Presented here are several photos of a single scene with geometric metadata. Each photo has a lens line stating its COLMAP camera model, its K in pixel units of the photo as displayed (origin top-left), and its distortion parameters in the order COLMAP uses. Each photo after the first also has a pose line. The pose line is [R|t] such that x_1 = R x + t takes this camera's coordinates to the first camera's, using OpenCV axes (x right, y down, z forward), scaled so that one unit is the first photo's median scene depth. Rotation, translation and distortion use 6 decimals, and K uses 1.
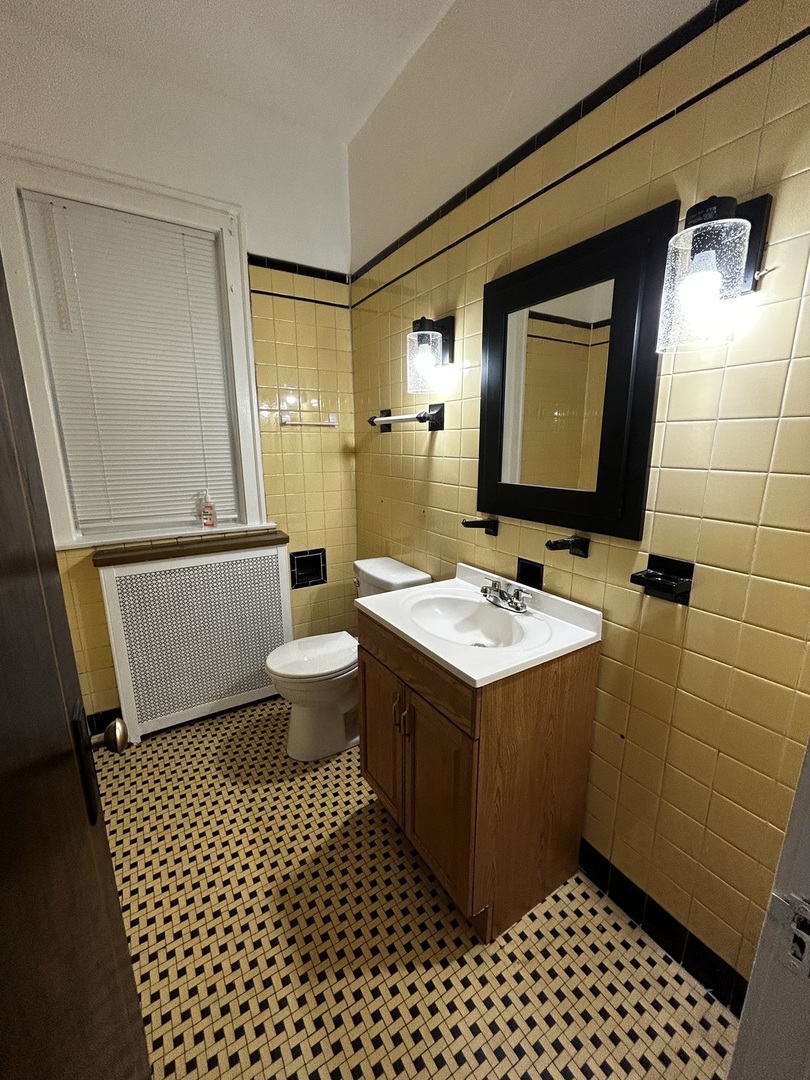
lens RADIAL K [[433.4, 0, 406.5], [0, 433.4, 540.2], [0, 0, 1]] dist [-0.000272, -0.000122]
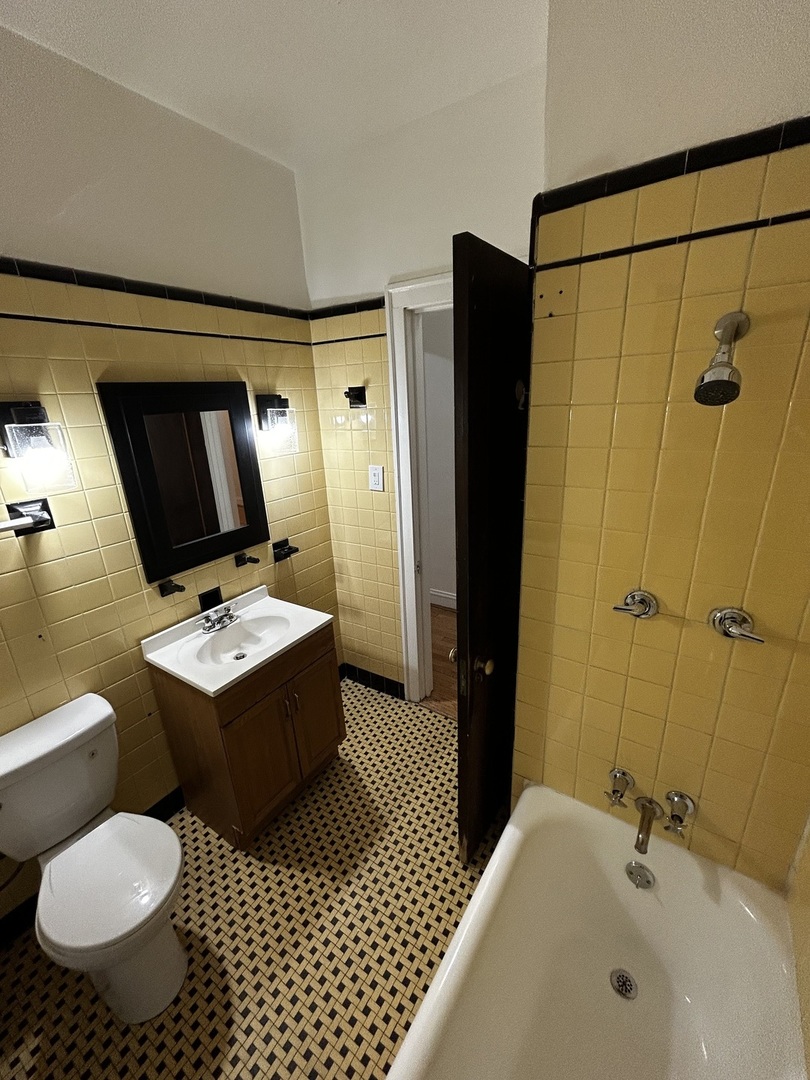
lens RADIAL K [[433.4, 0, 407.2], [0, 433.4, 539.7], [0, 0, 1]] dist [-0.000272, -0.000122]
pose [[-0.406633, -0.267993, 0.873401, -1.288710], [0.243308, 0.889714, 0.386277, -0.541966], [-0.880597, 0.369578, -0.296582, 0.906923]]
